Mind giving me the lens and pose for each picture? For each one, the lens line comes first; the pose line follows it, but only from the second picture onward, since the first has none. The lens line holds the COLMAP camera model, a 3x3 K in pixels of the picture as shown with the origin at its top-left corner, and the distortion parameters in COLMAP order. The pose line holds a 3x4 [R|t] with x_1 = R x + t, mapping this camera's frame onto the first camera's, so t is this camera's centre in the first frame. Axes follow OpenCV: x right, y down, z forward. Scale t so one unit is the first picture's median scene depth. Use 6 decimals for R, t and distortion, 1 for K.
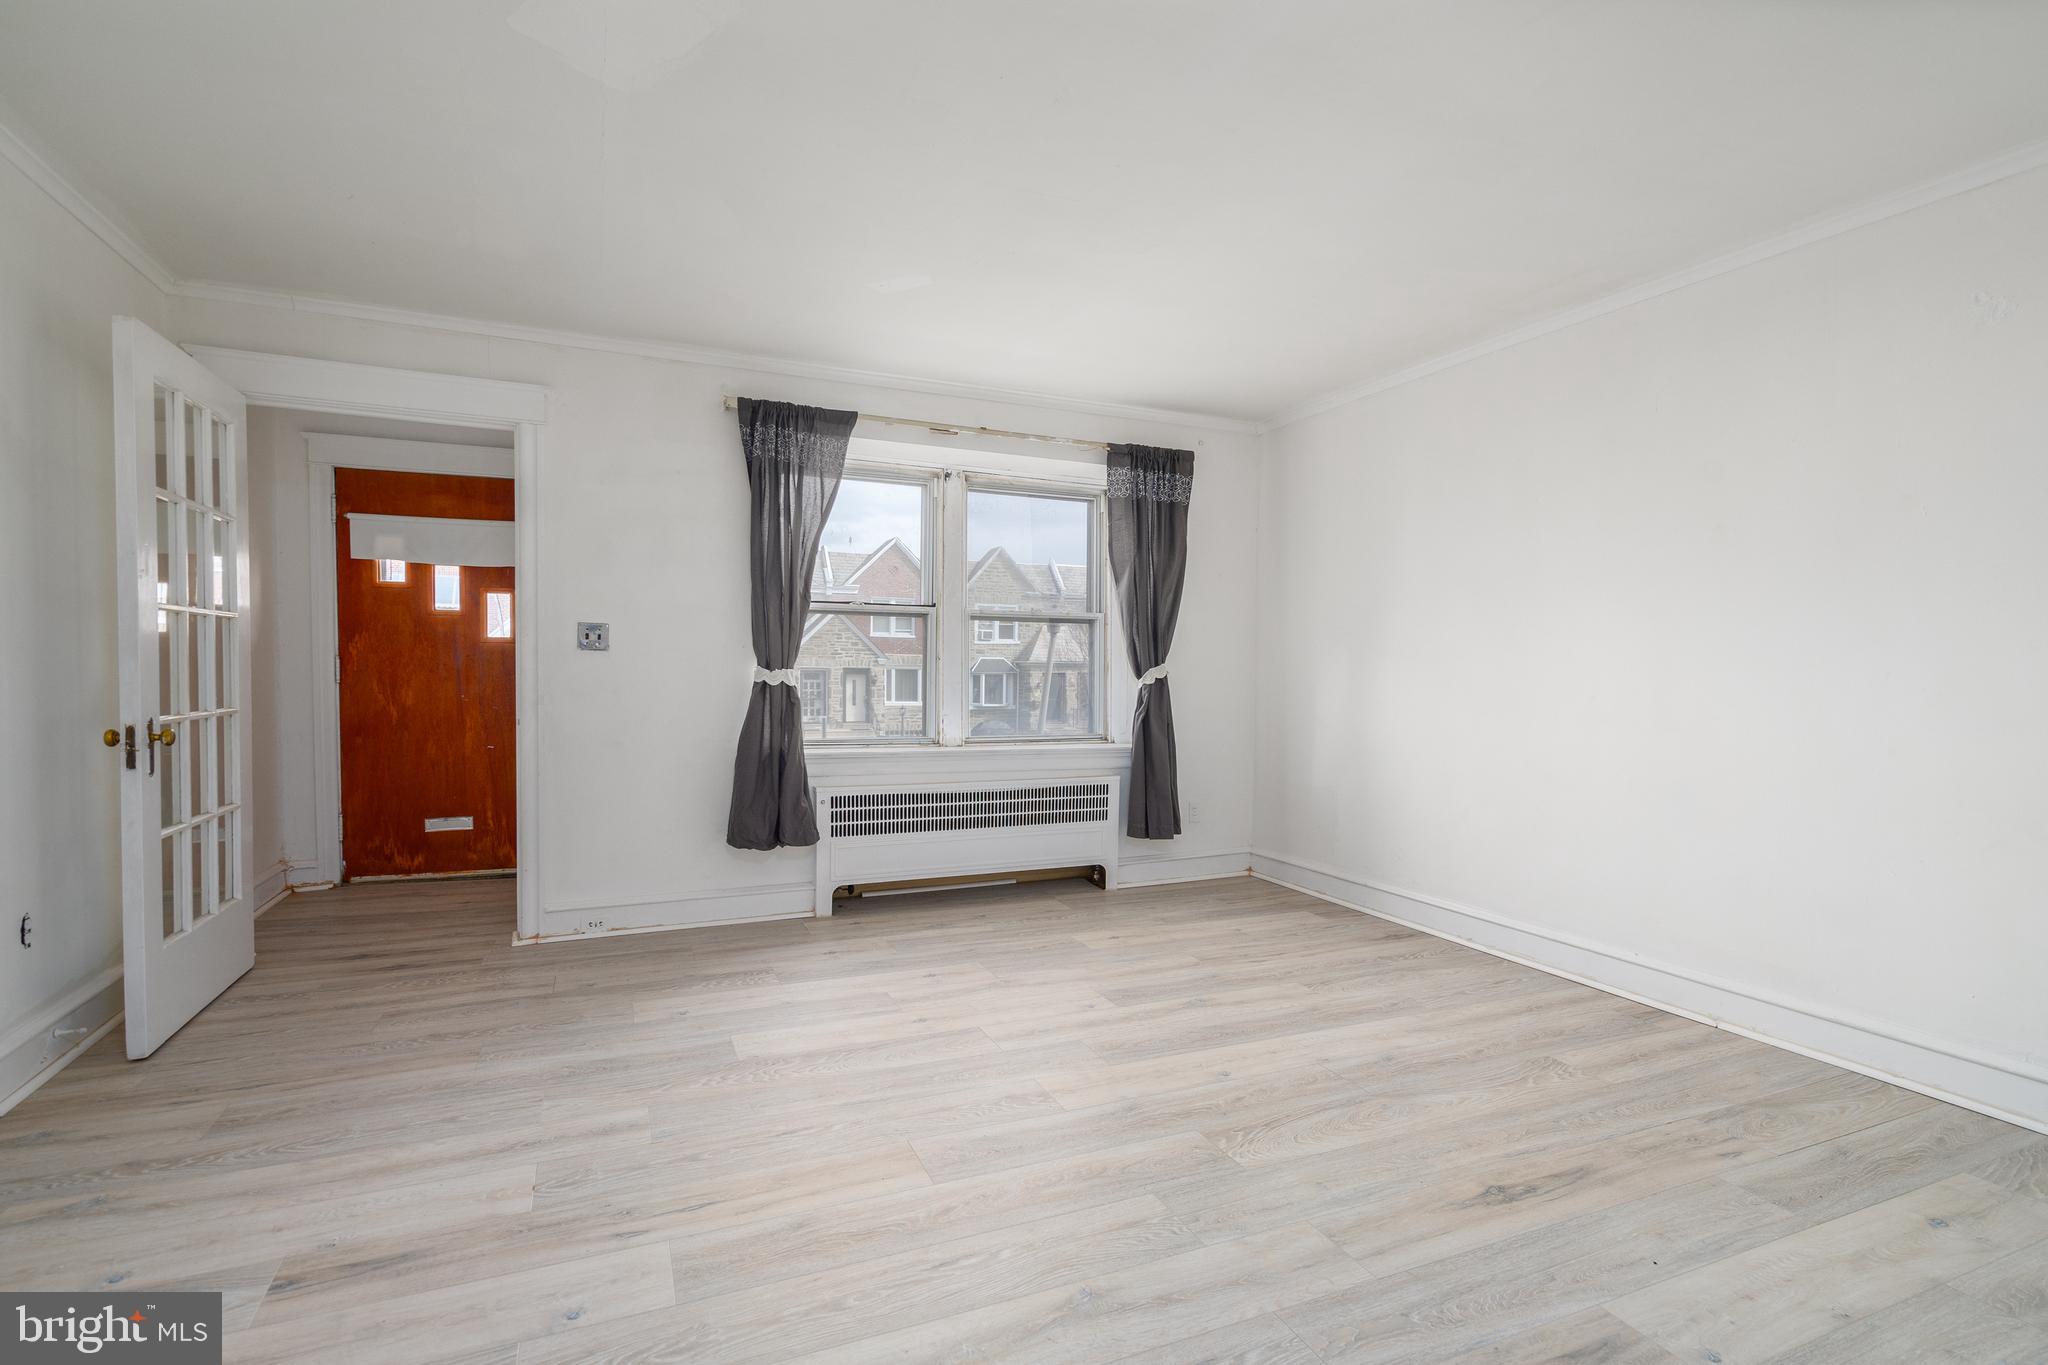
lens RADIAL K [[940.3, 0, 1034.8], [0, 940.3, 686.4], [0, 0, 1]] dist [-0.001286, 0.000642]
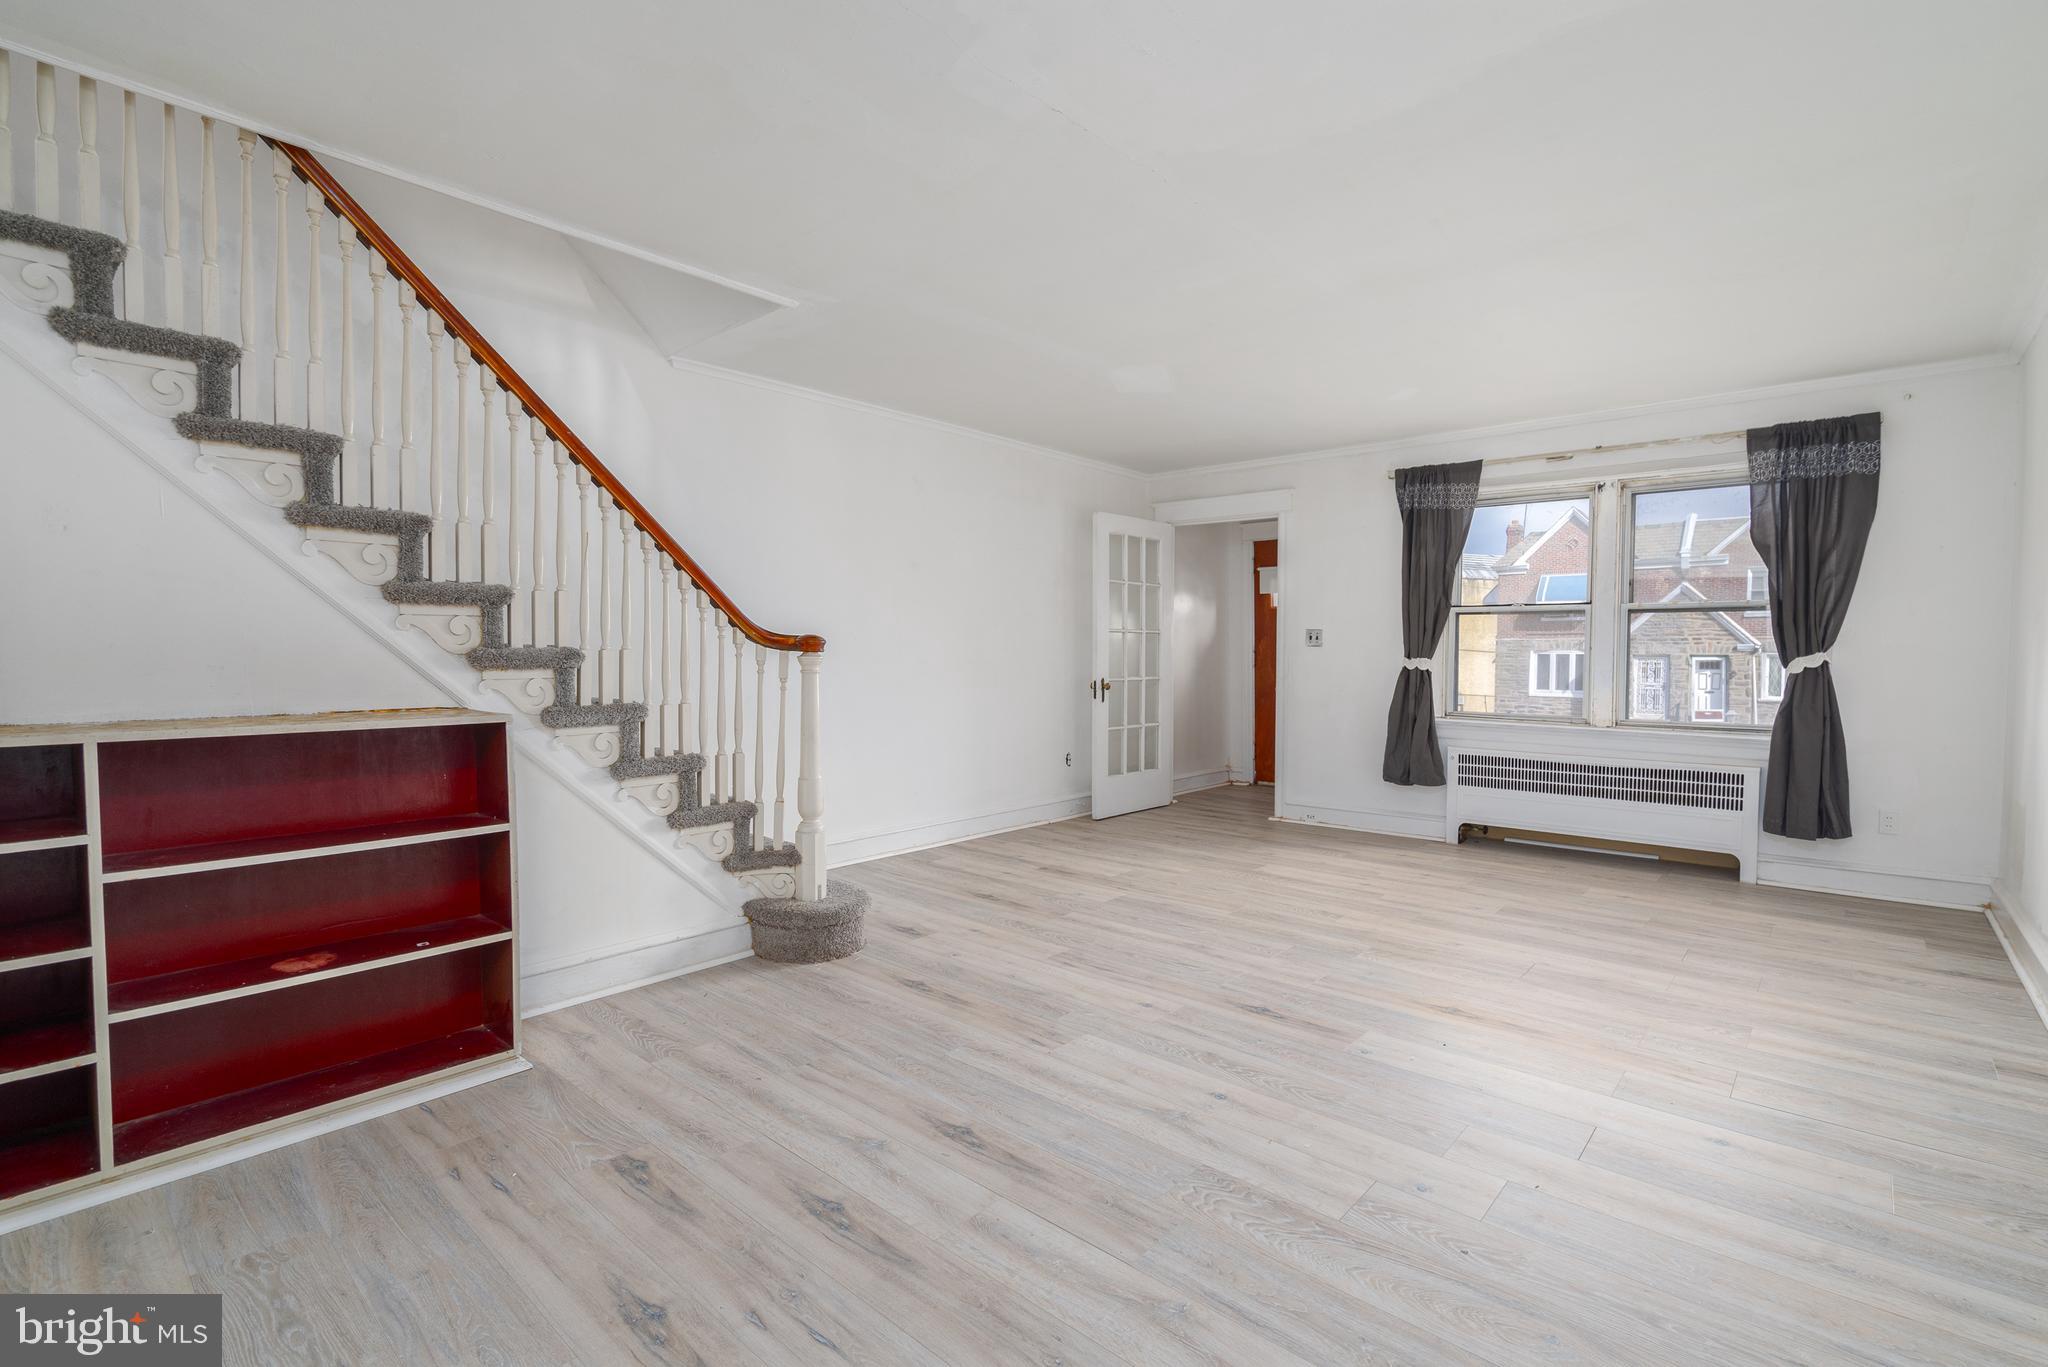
lens RADIAL K [[940.3, 0, 1034.8], [0, 940.3, 687.4], [0, 0, 1]] dist [-0.001286, 0.000642]
pose [[0.425375, 0.027356, -0.904604, 0.894242], [-0.018838, 0.999594, 0.021370, 0.007088], [0.904821, 0.007951, 0.425718, -0.131520]]
